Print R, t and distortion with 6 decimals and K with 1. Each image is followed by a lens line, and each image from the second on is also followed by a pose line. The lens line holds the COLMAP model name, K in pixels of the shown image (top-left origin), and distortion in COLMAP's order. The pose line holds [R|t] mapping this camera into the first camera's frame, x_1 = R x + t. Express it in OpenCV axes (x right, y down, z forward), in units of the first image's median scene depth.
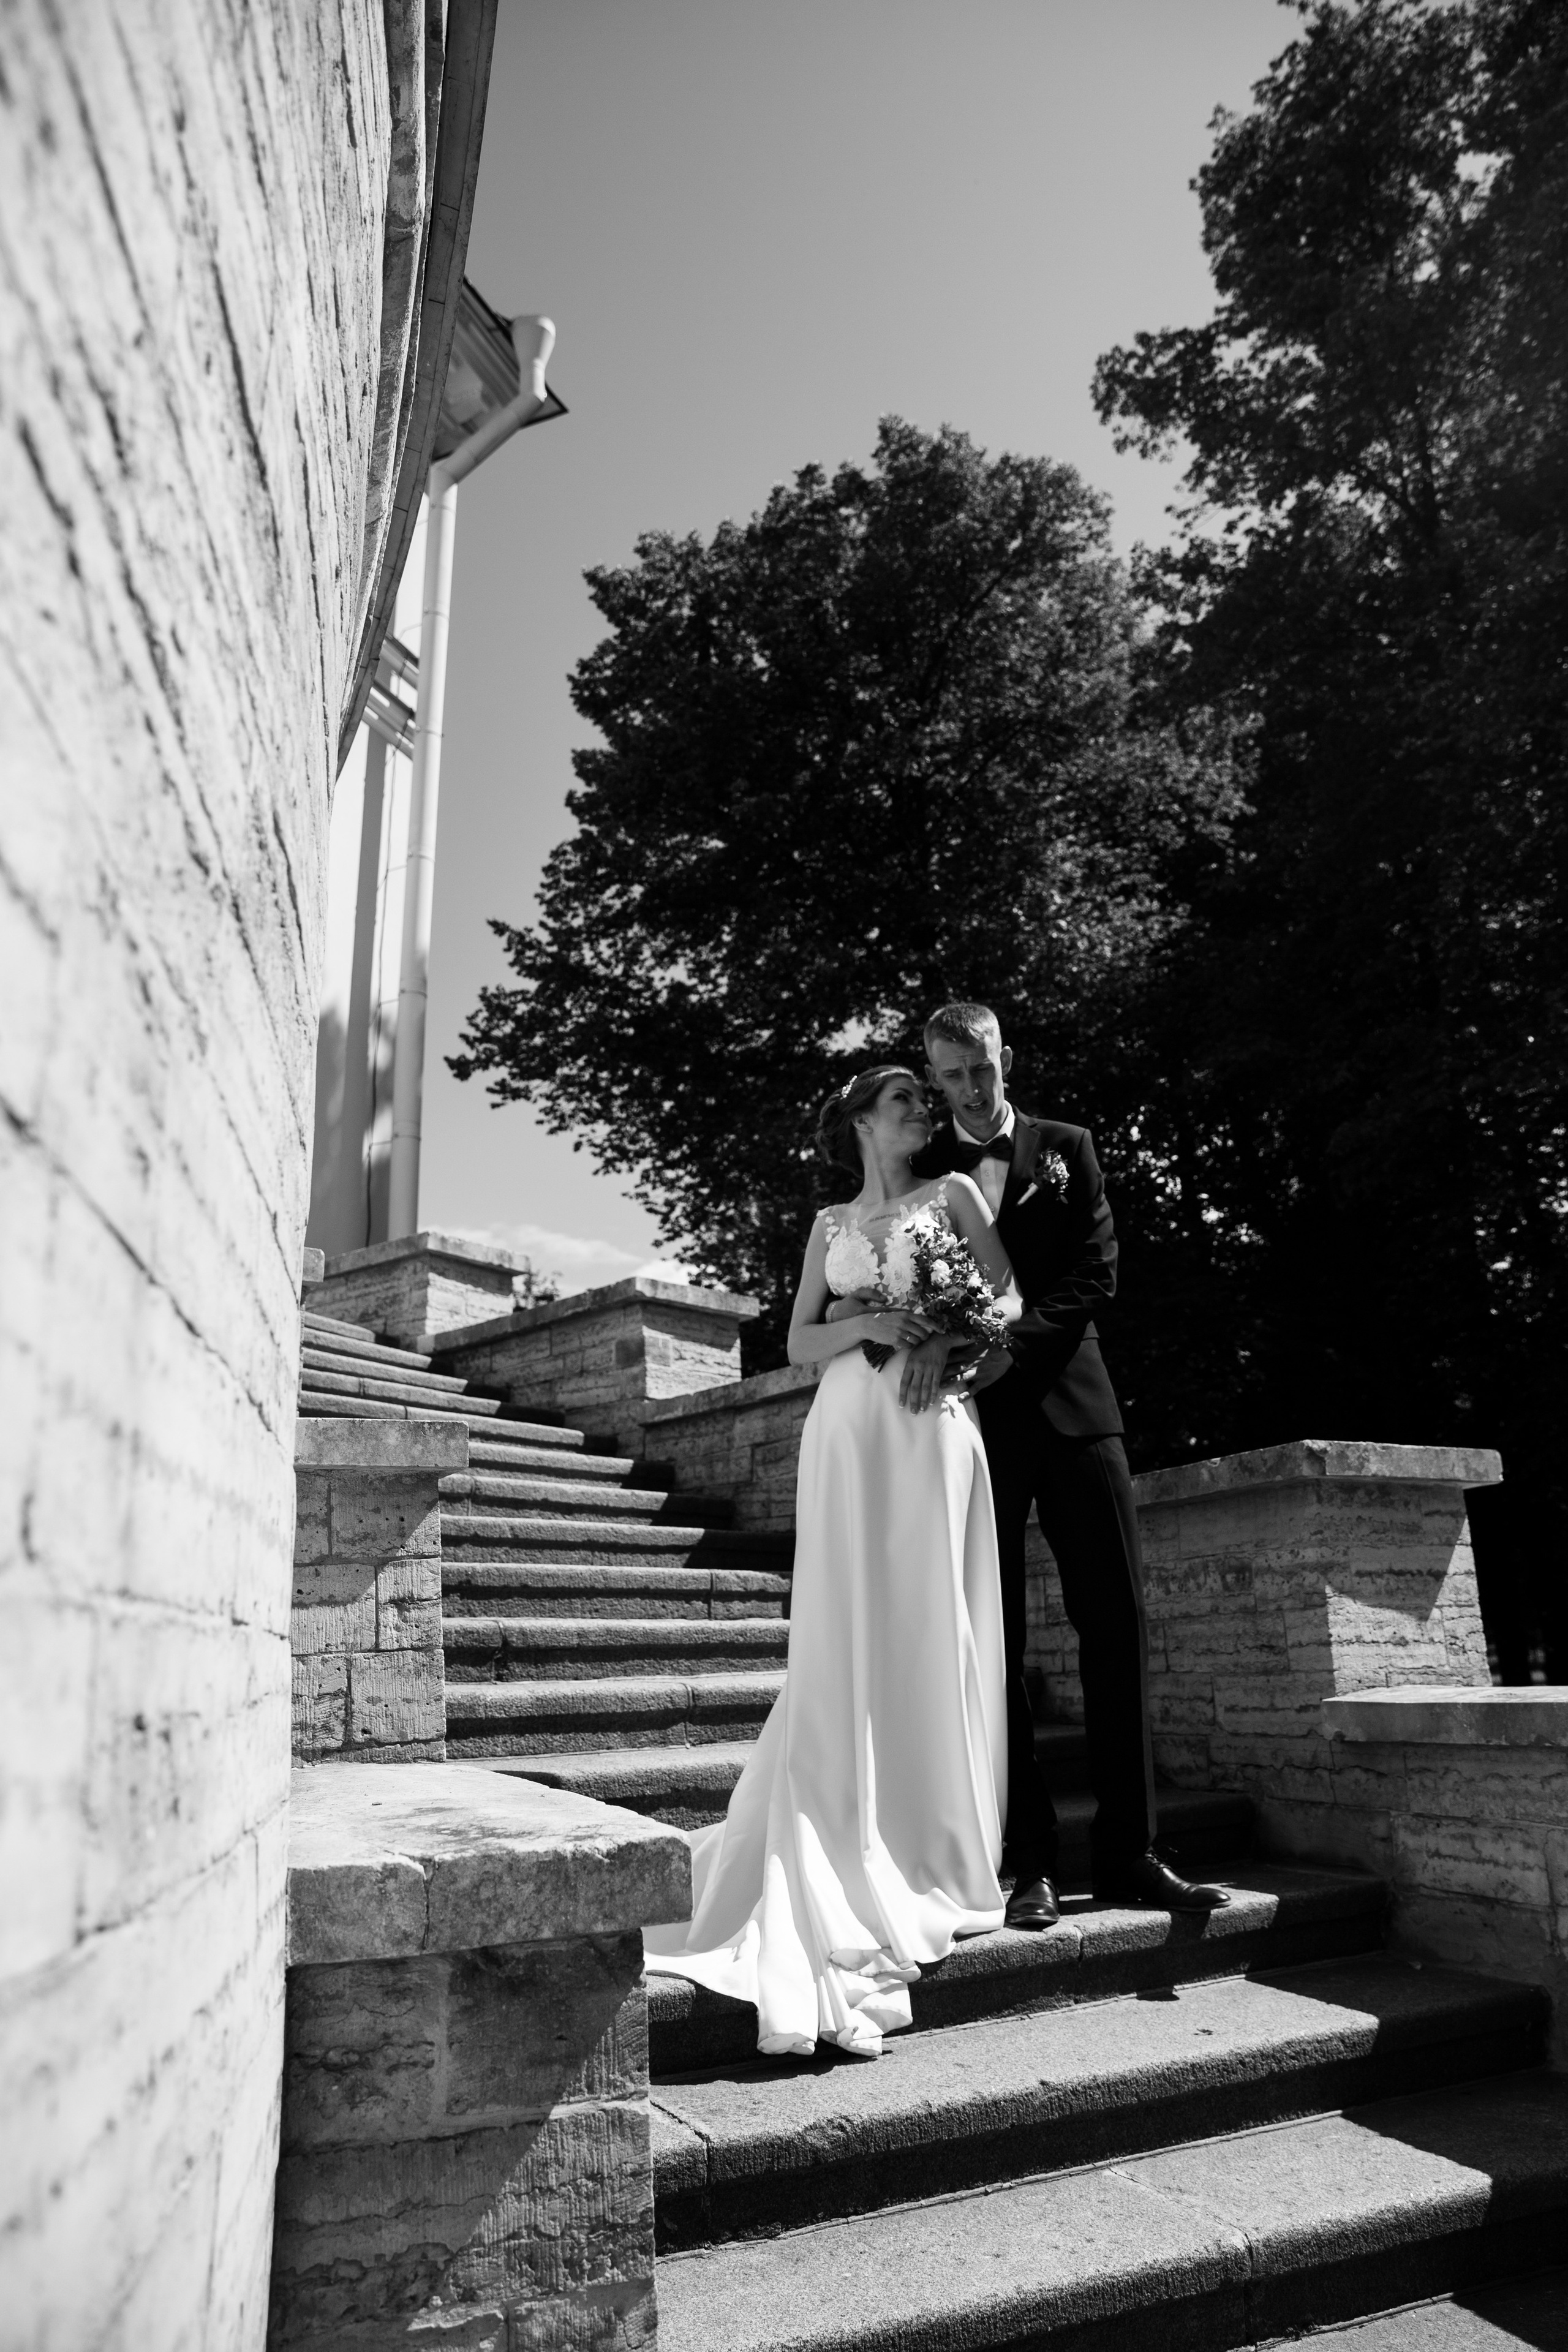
lens RADIAL K [[1623.2, 0, 793.0], [0, 1623.2, 1117.3], [0, 0, 1]] dist [-0.117557, 0.082485]
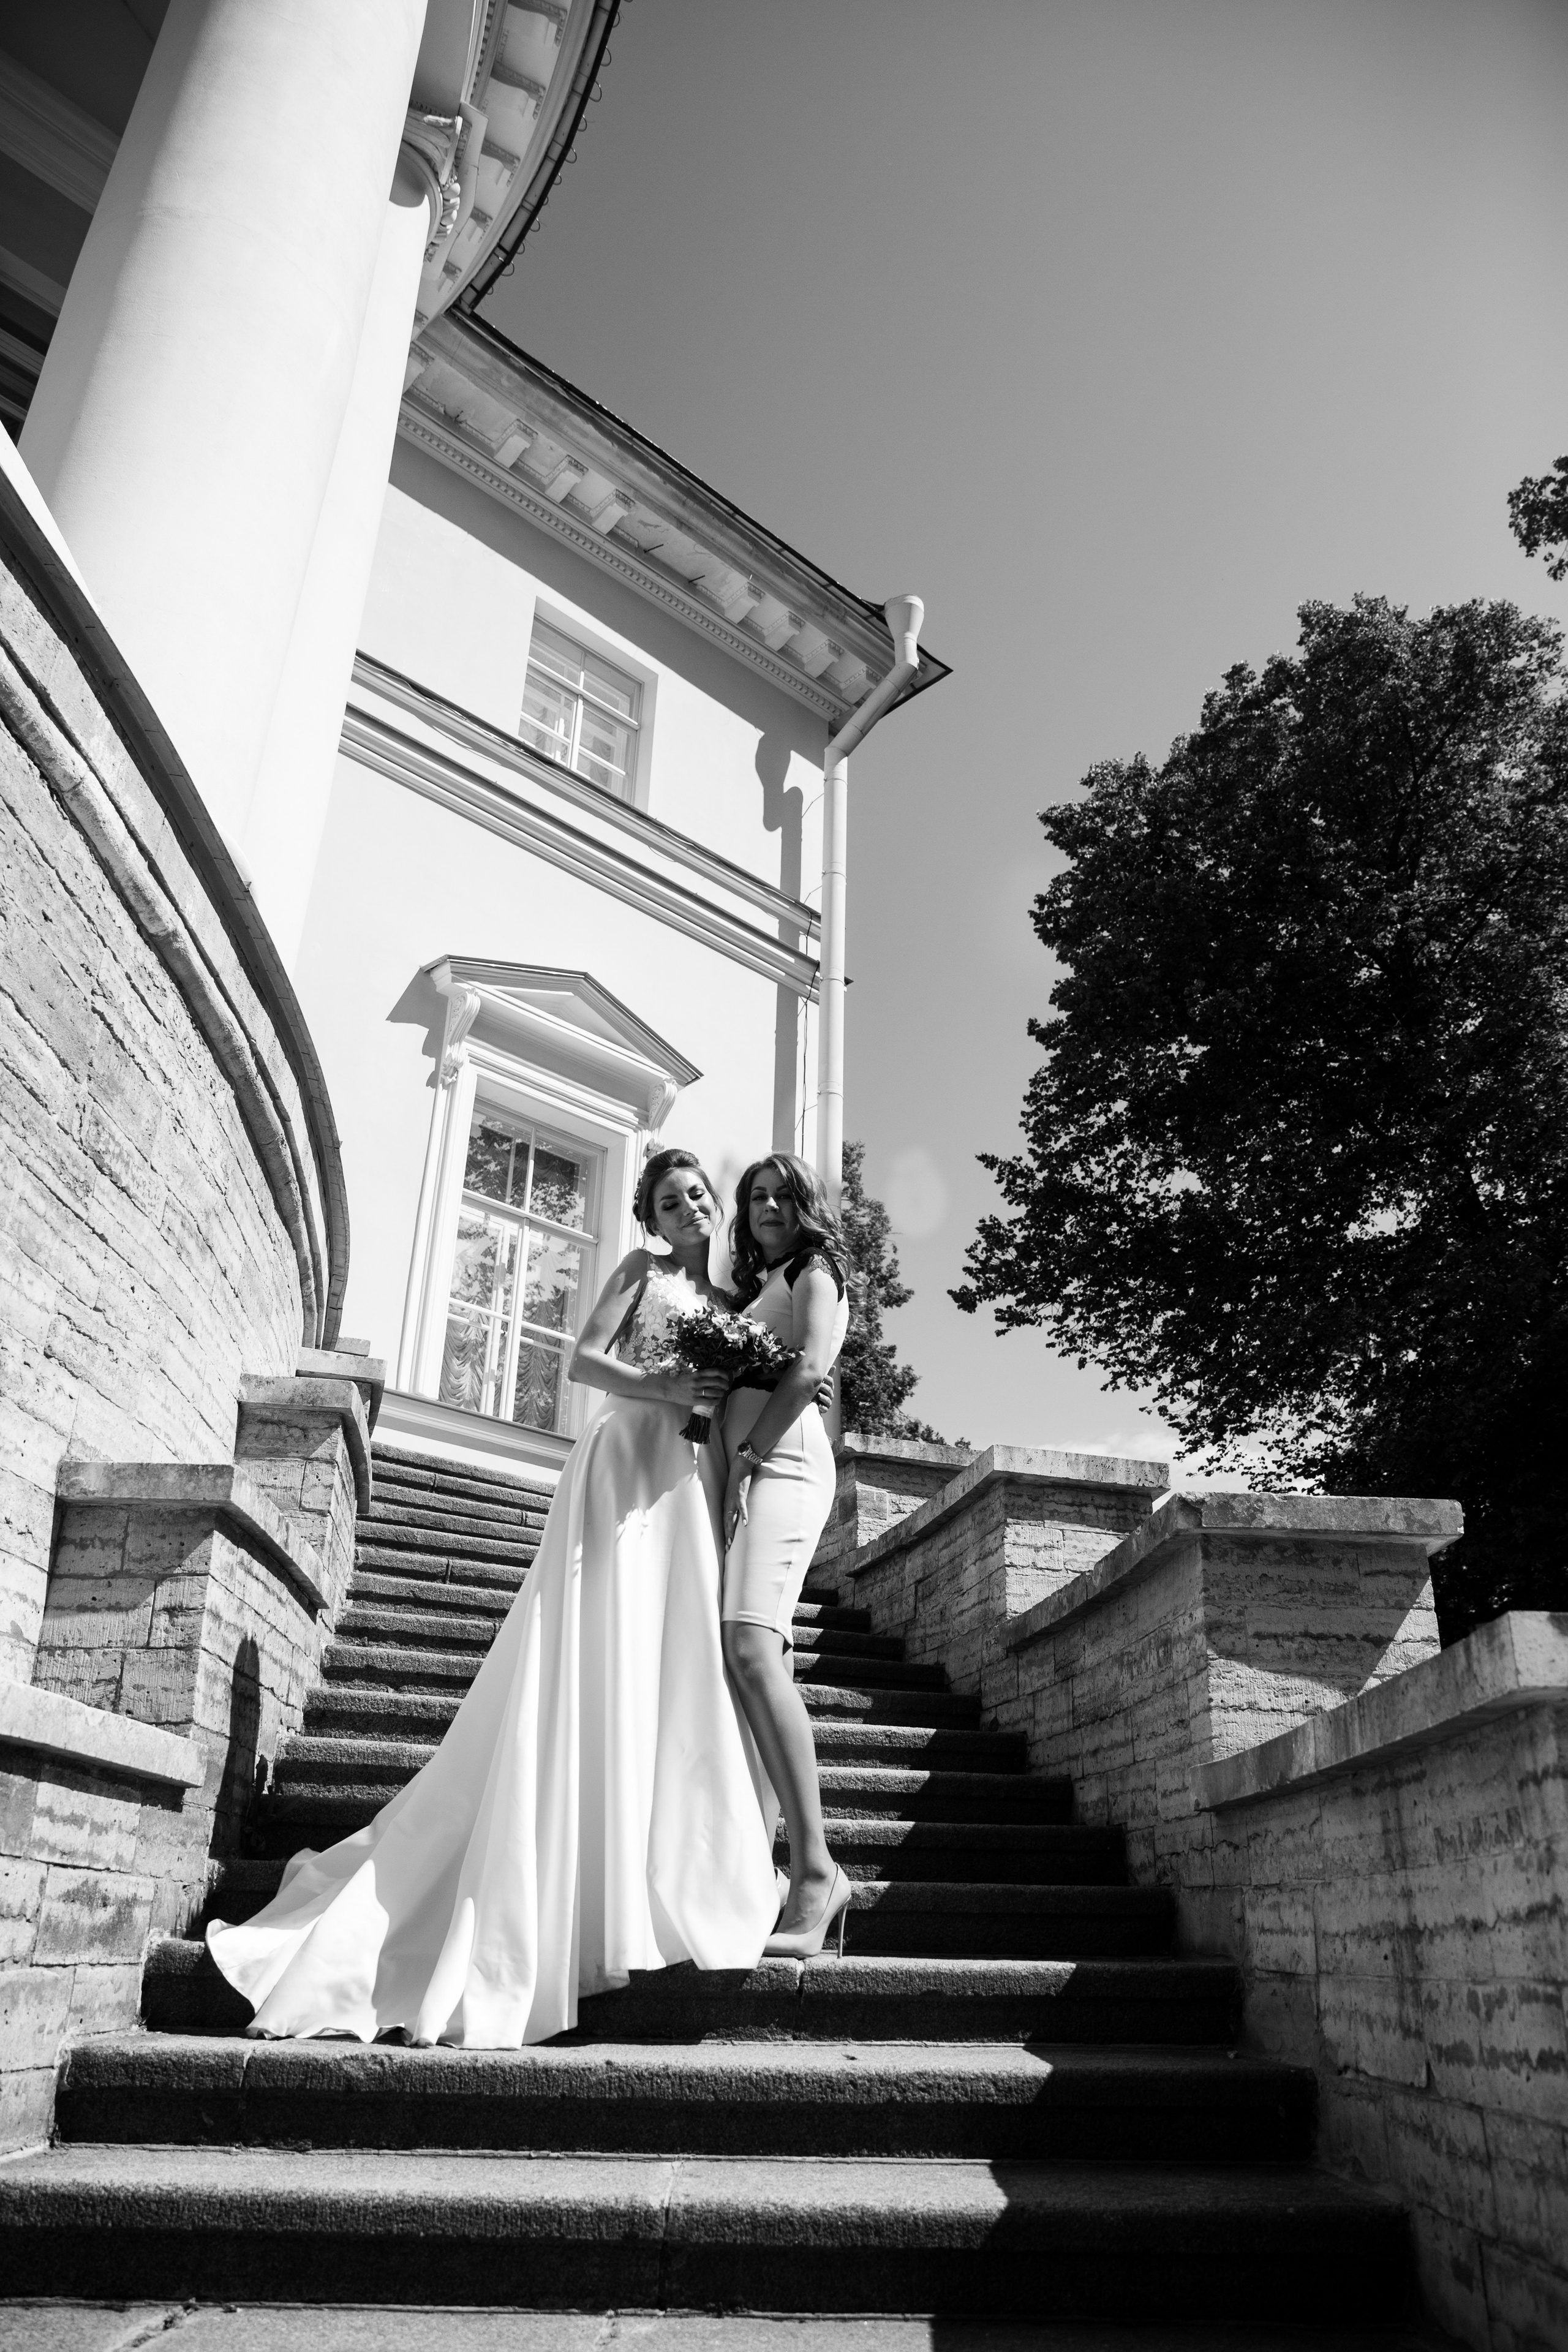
lens RADIAL K [[1623.2, 0, 793.0], [0, 1623.2, 1117.3], [0, 0, 1]] dist [-0.117557, 0.082485]
pose [[0.915003, -0.147814, -0.375394, 0.098639], [0.087064, 0.980887, -0.174015, 0.025648], [0.393940, 0.126541, 0.910384, 0.003570]]
